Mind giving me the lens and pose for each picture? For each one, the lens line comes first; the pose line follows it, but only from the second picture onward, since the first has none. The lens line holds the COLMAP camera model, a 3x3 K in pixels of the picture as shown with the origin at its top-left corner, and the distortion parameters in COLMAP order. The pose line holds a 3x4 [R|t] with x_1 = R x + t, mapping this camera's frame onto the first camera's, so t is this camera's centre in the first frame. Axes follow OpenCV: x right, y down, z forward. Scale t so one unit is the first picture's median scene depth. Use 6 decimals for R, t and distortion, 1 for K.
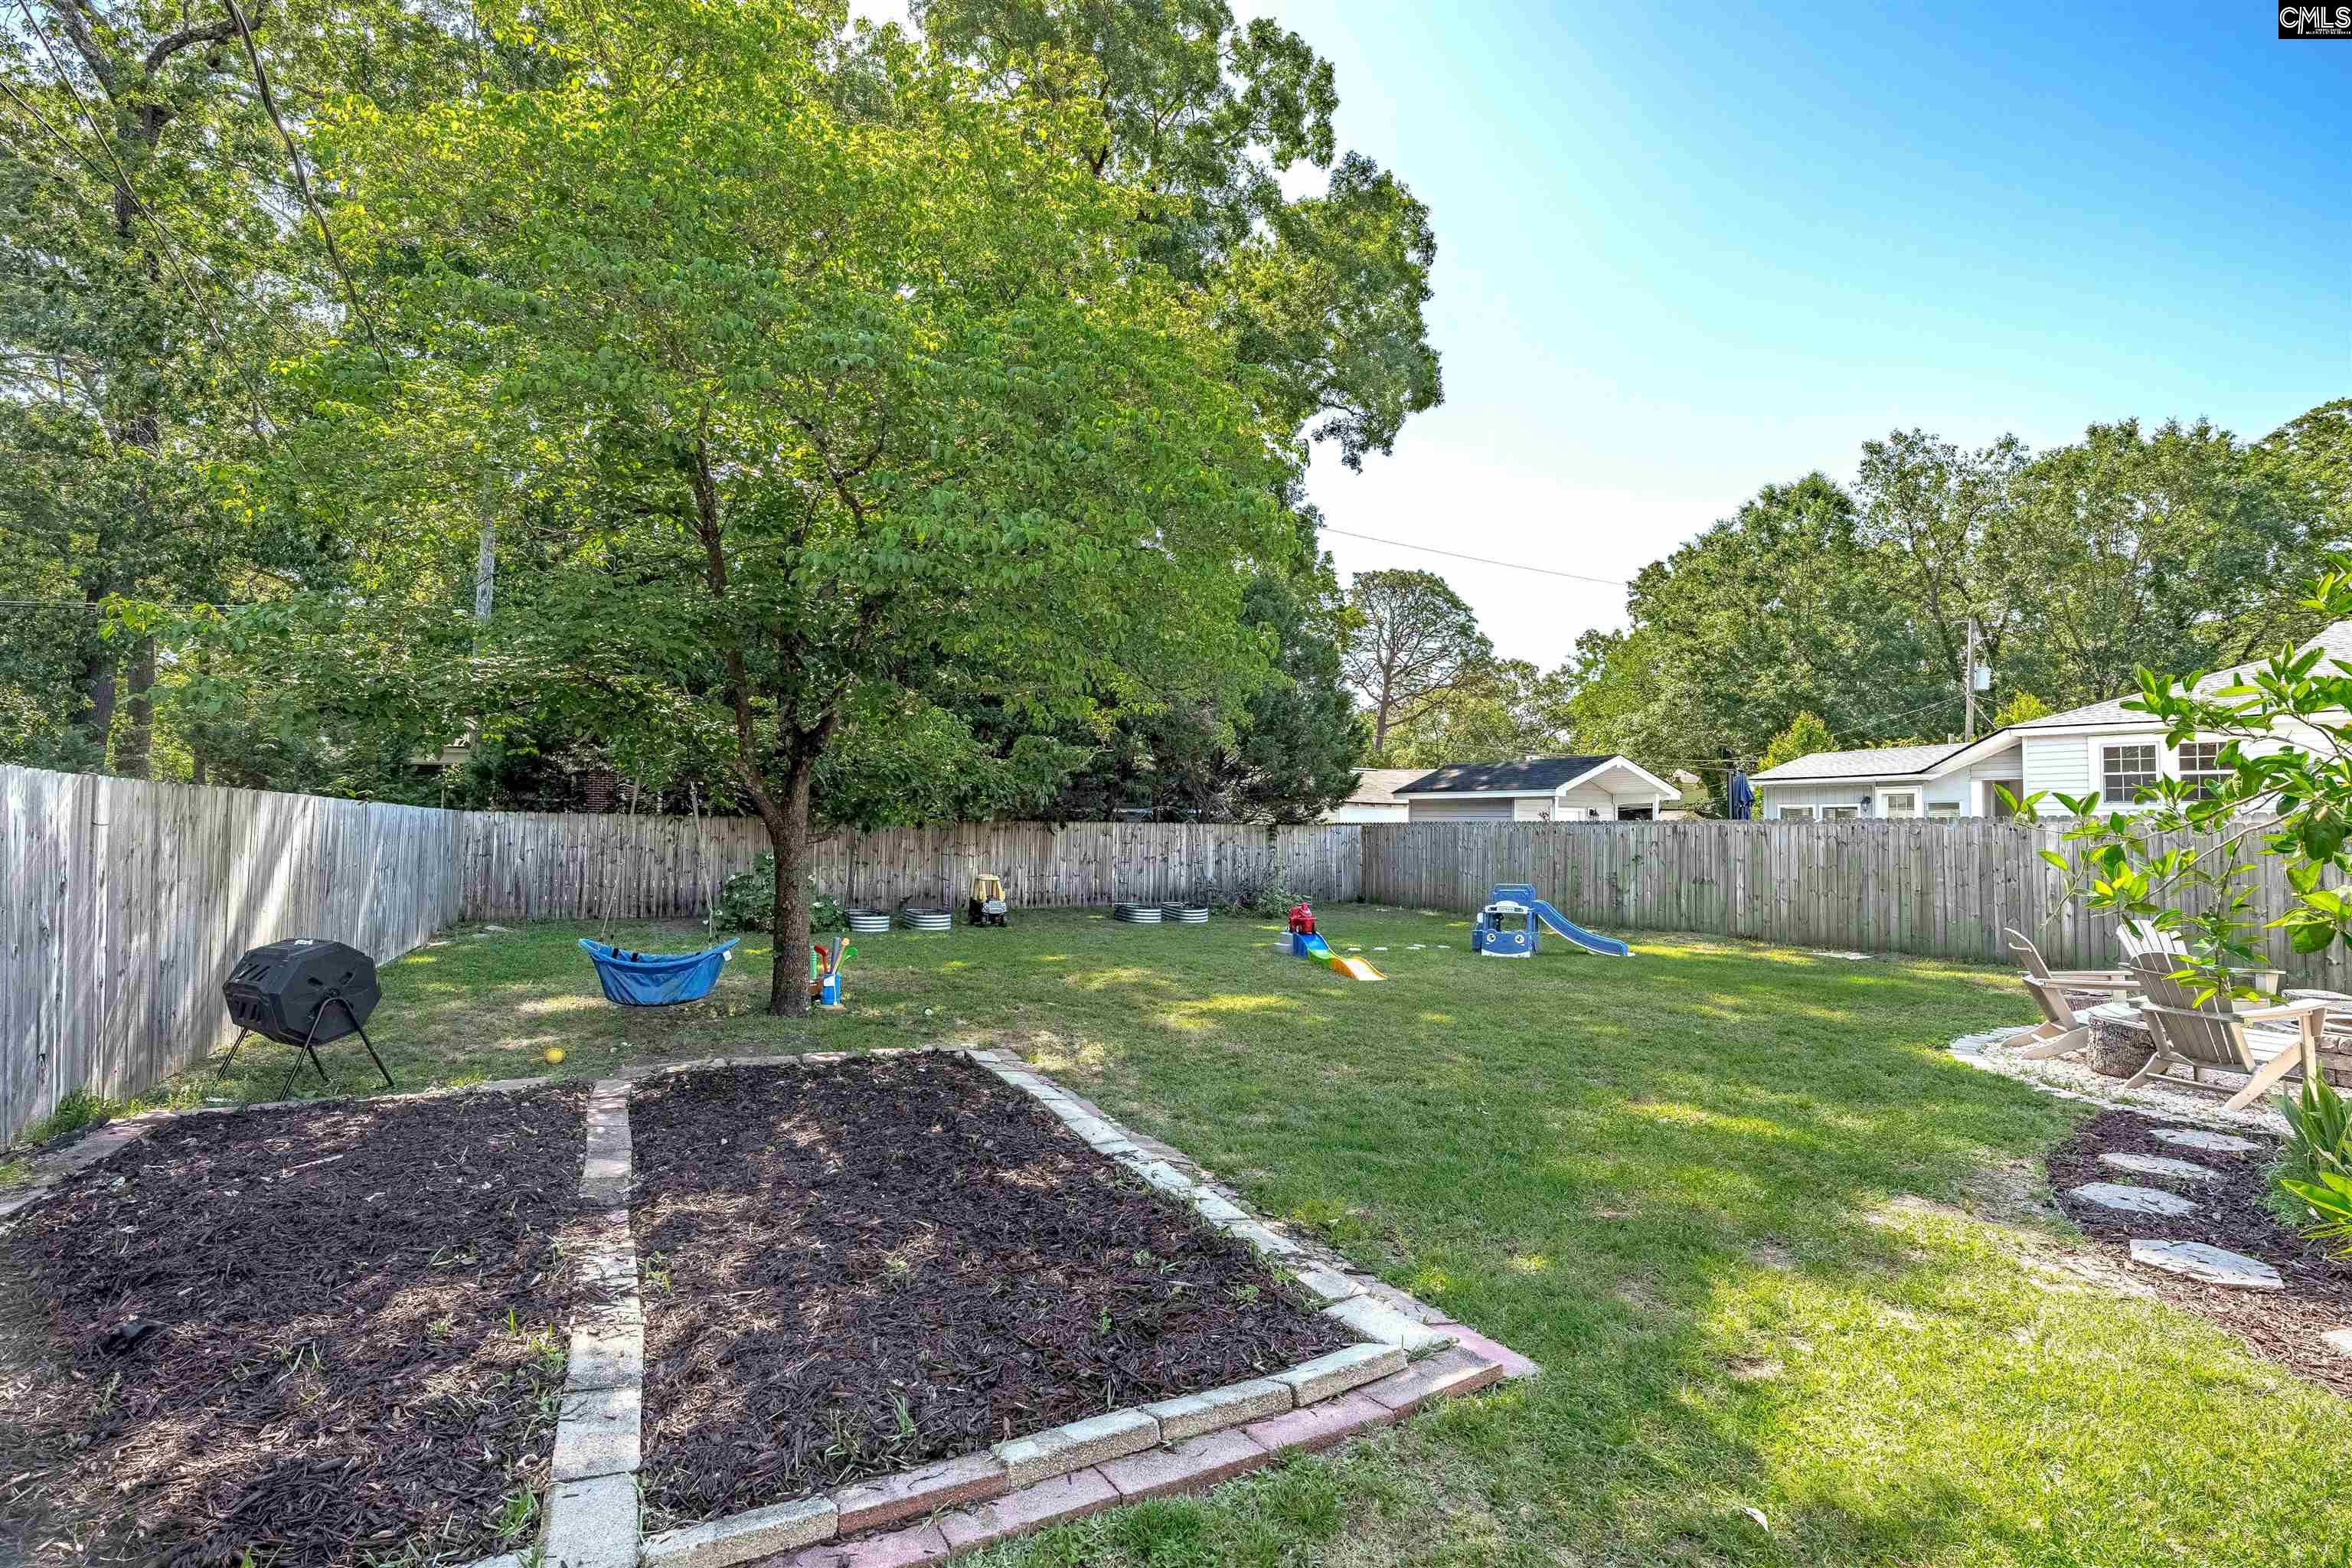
lens RADIAL K [[1090.9, 0, 1177.1], [0, 1090.9, 789.7], [0, 0, 1]] dist [-0.024170, 0.003273]
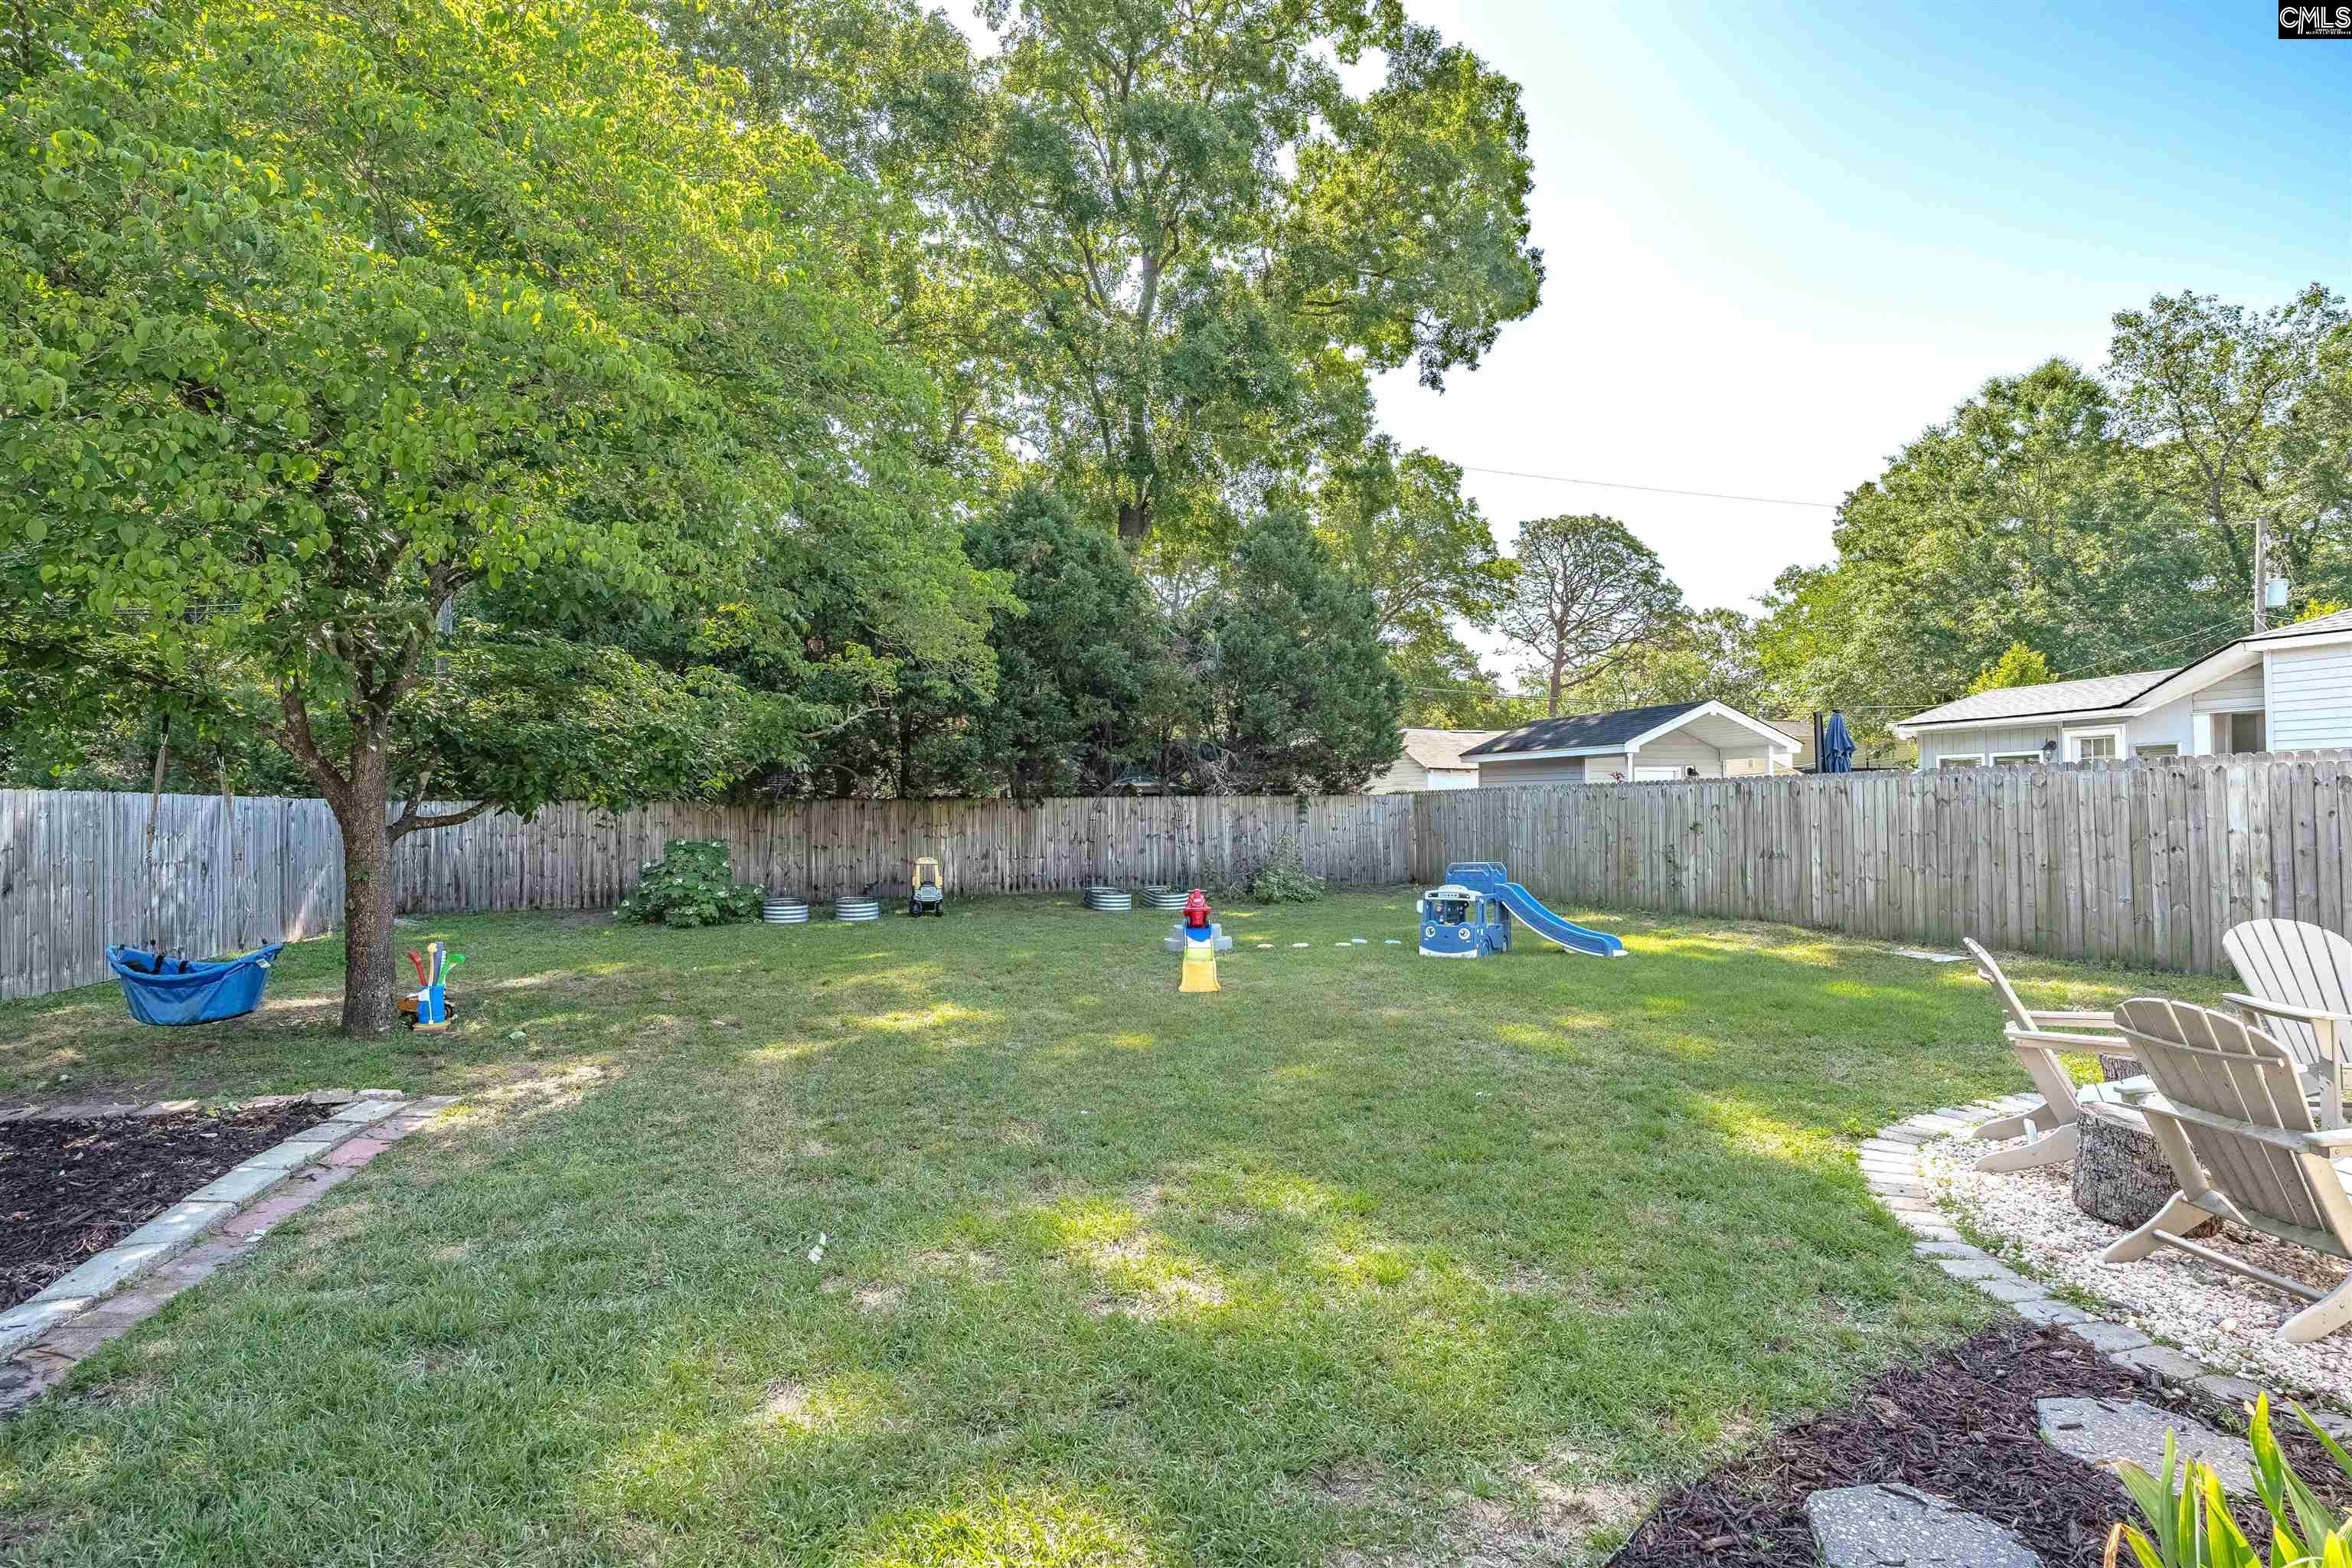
lens RADIAL K [[1090.9, 0, 1187.2], [0, 1090.9, 791.3], [0, 0, 1]] dist [-0.024170, 0.003273]
pose [[0.983010, -0.024895, -0.181858, 0.115713], [0.029030, 0.999376, 0.020109, 0.006211], [0.181244, -0.025047, 0.983119, 0.087830]]
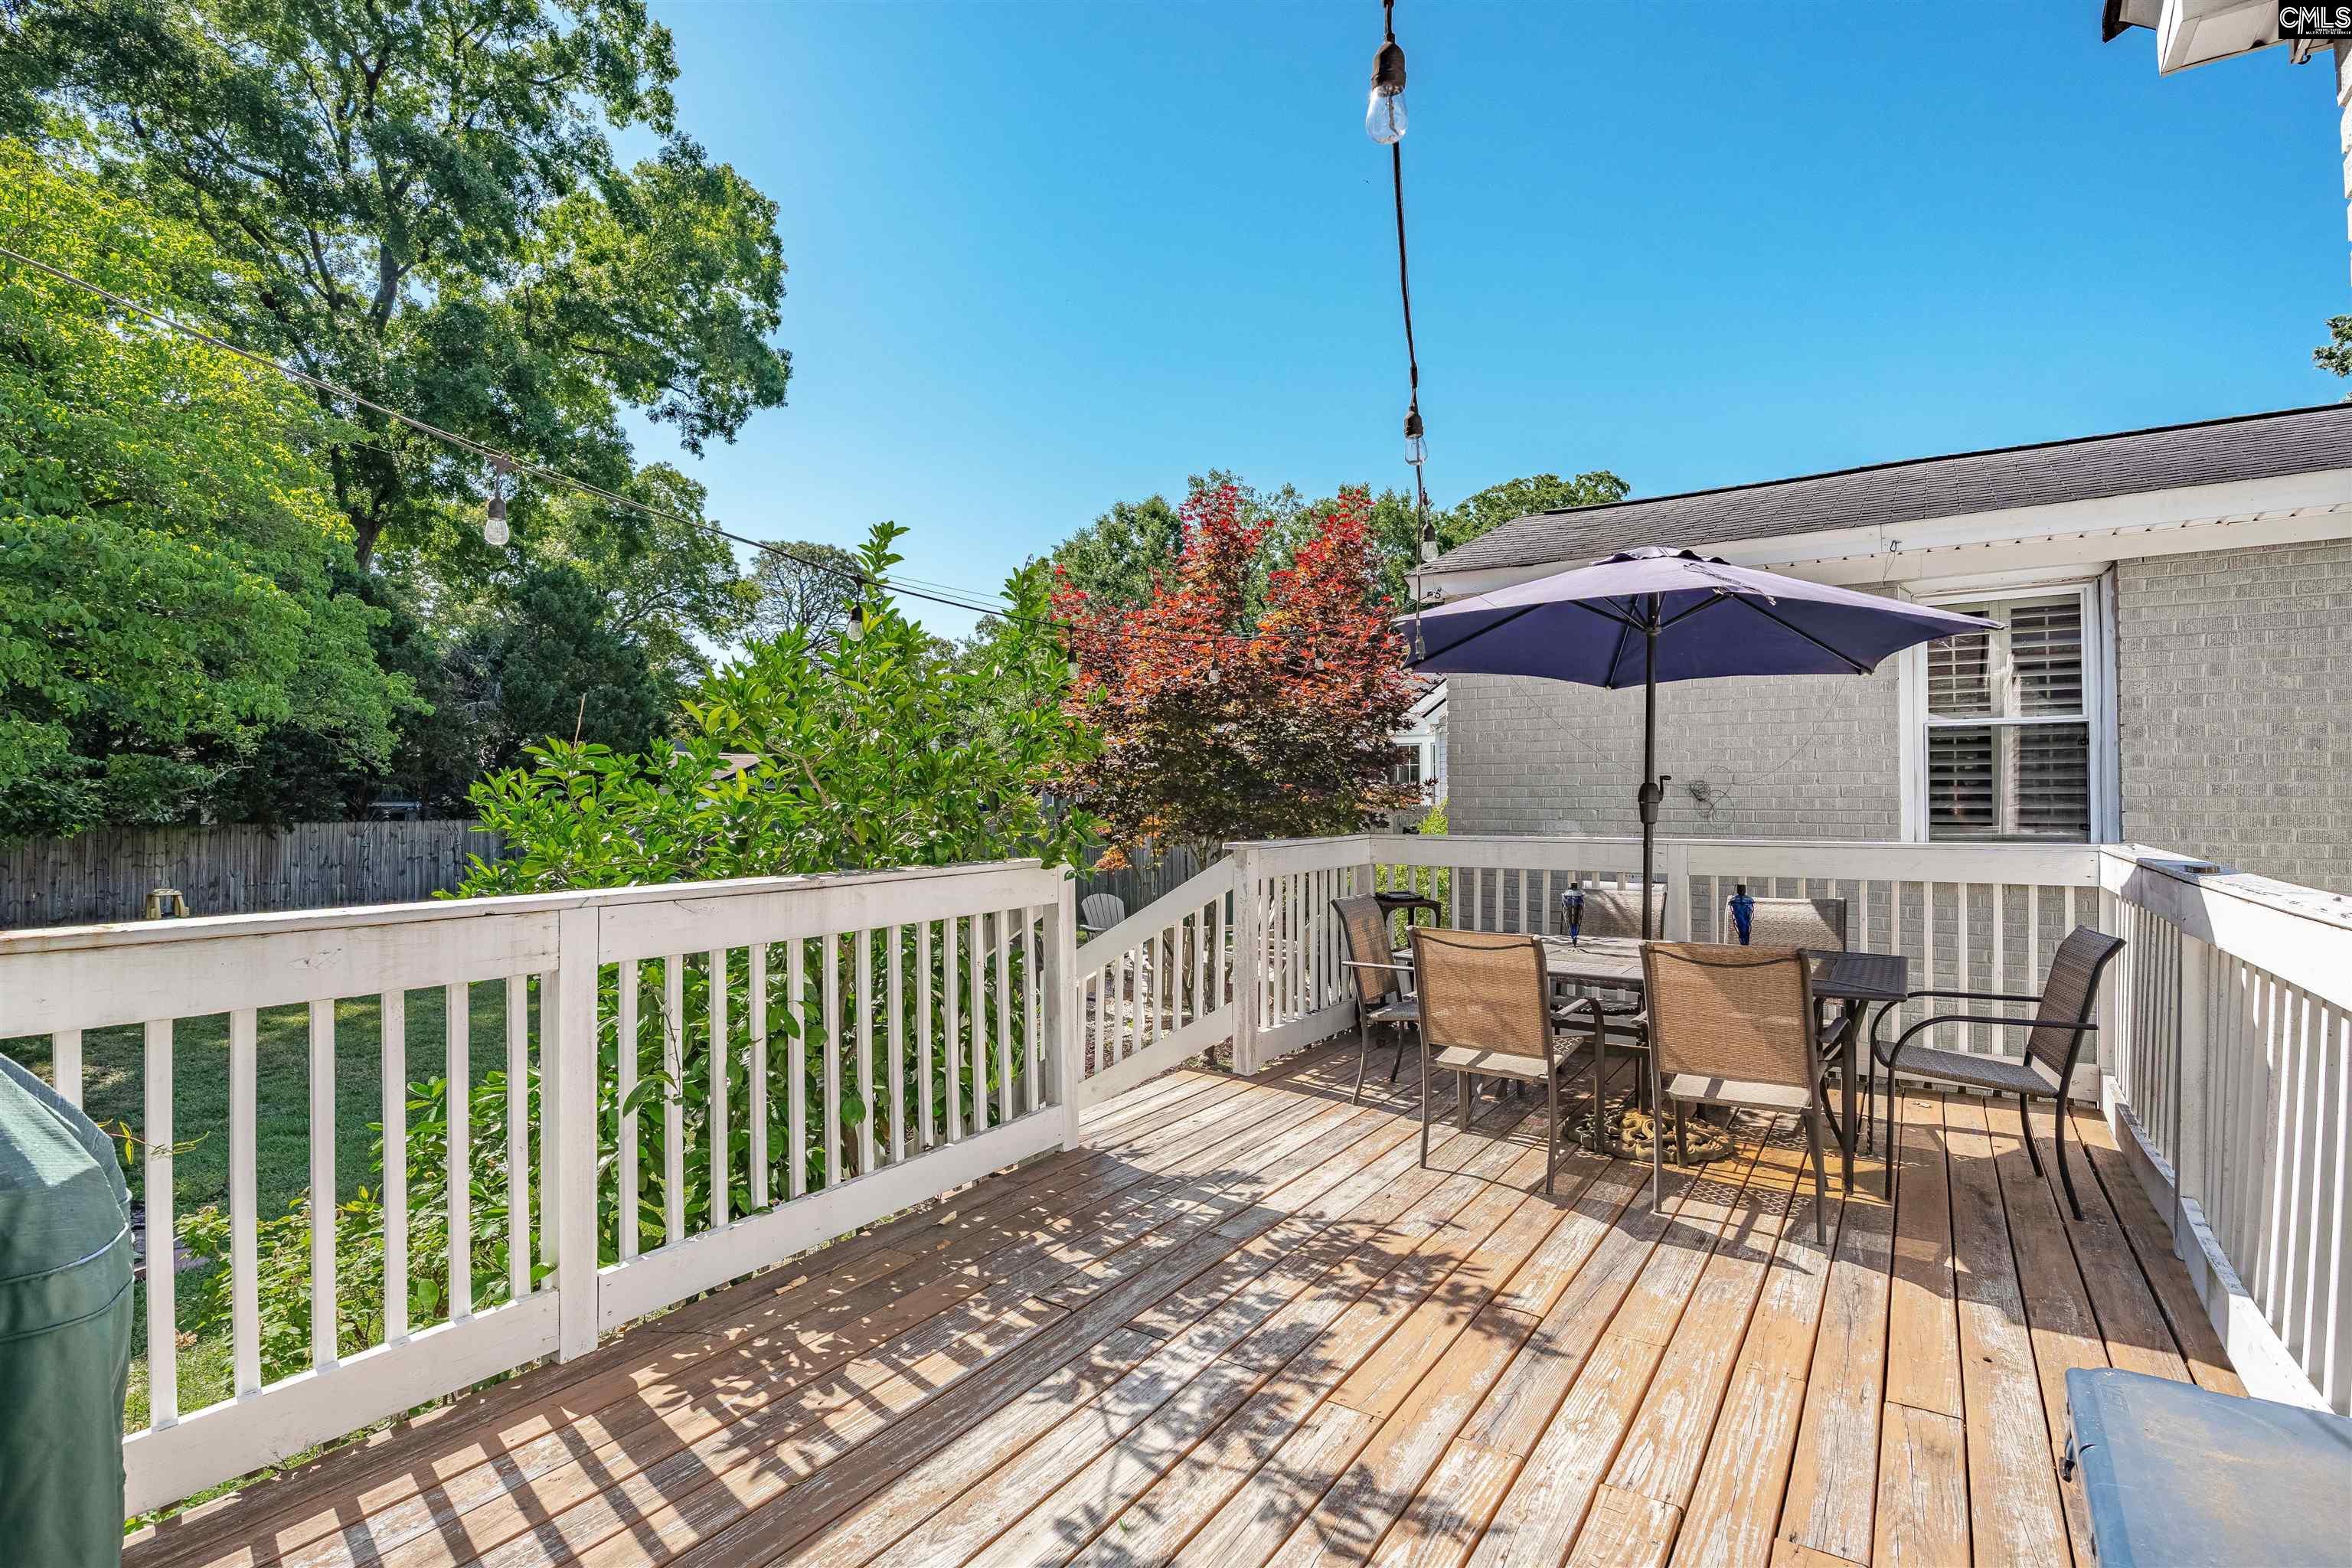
lens RADIAL K [[1090.9, 0, 1169.2], [0, 1090.9, 795.6], [0, 0, 1]] dist [-0.024170, 0.003273]
pose [[0.885342, -0.014102, 0.464726, 0.080901], [-0.002033, 0.999413, 0.034201, -0.017380], [-0.464936, -0.031224, 0.884794, -0.085628]]
